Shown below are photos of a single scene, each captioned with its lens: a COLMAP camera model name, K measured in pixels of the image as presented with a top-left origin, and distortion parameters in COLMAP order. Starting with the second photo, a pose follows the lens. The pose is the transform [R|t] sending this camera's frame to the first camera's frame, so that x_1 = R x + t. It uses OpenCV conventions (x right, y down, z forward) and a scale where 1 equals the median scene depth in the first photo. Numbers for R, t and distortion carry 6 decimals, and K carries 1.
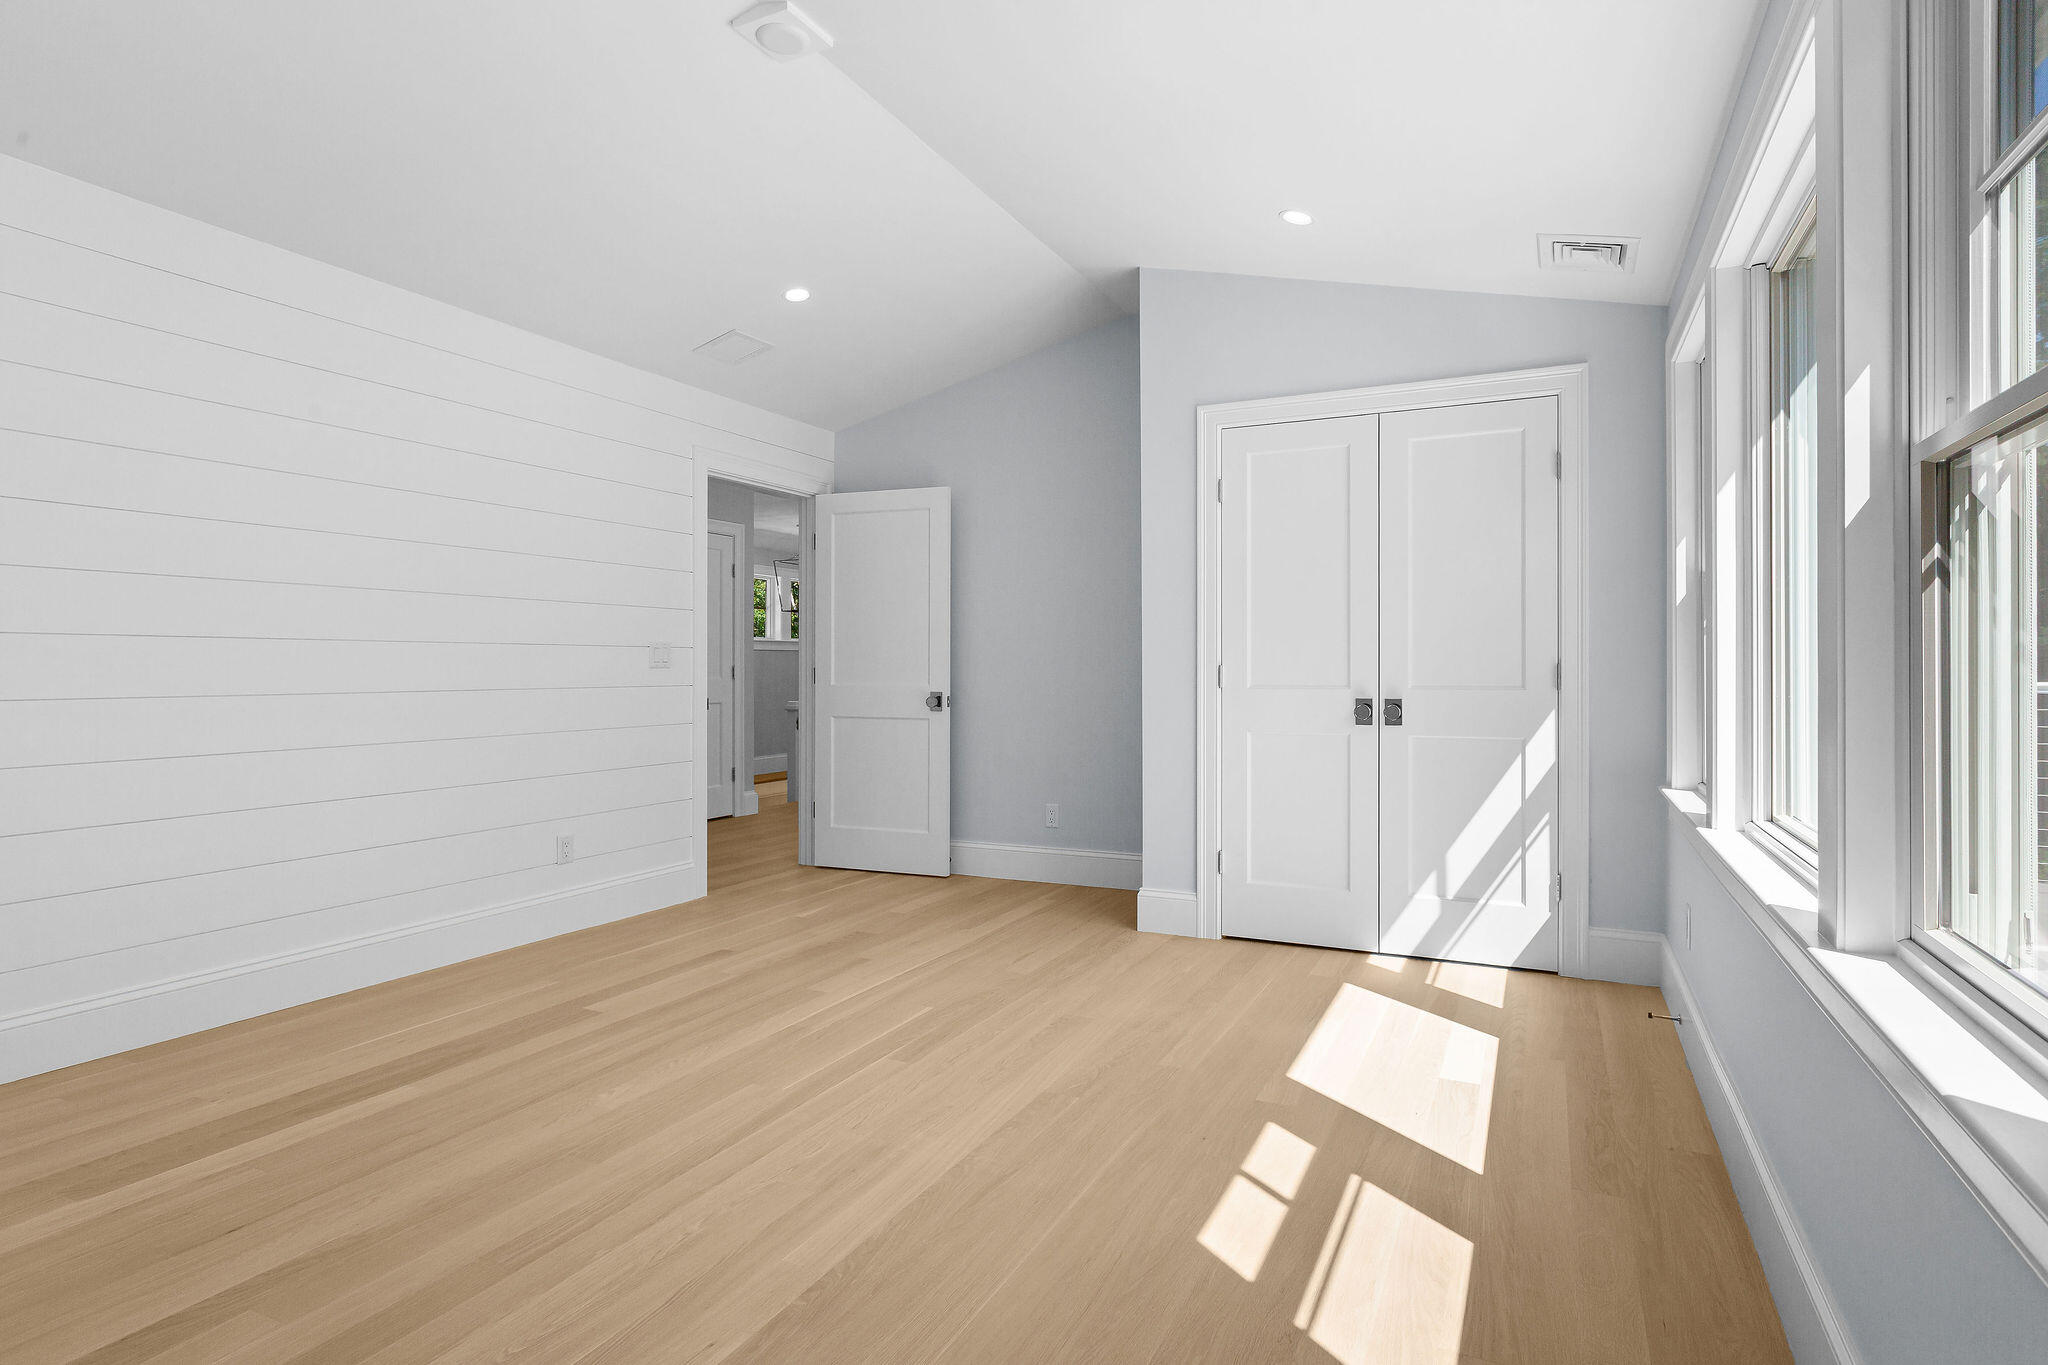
lens RADIAL K [[1140.3, 0, 1032.3], [0, 1140.3, 678.3], [0, 0, 1]] dist [0.007882, 0.000573]
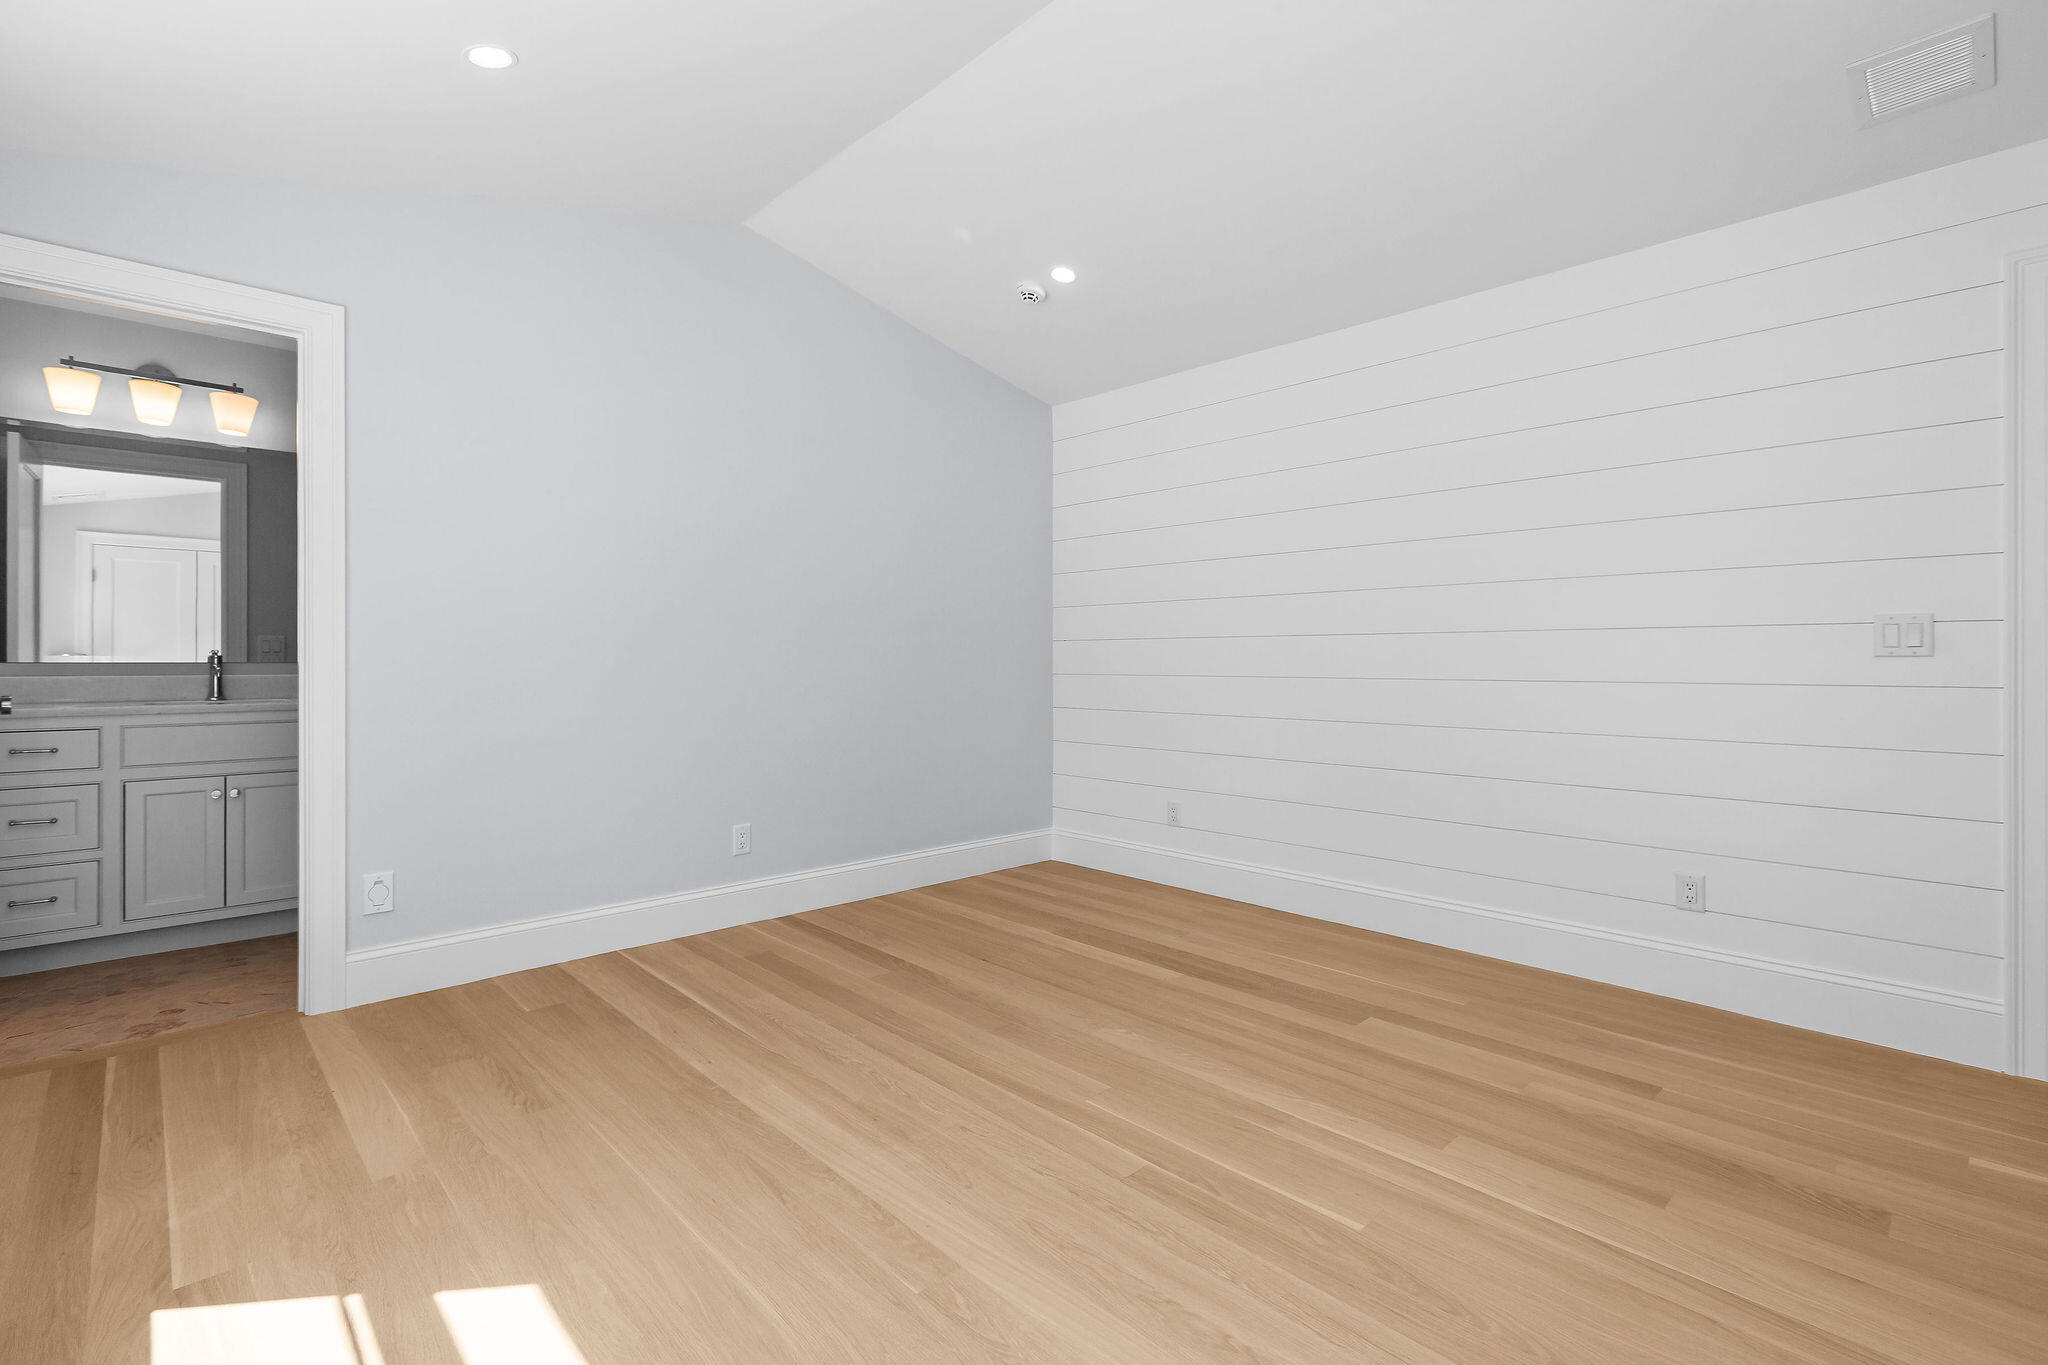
lens RADIAL K [[932.5, 0, 1034.6], [0, 932.5, 670.8], [0, 0, 1]] dist [0.005089, -0.000620]
pose [[-0.375297, 0.011985, -0.926827, 0.472228], [-0.004457, 0.999882, 0.014735, -0.010047], [0.926894, 0.009660, -0.375199, 1.139891]]
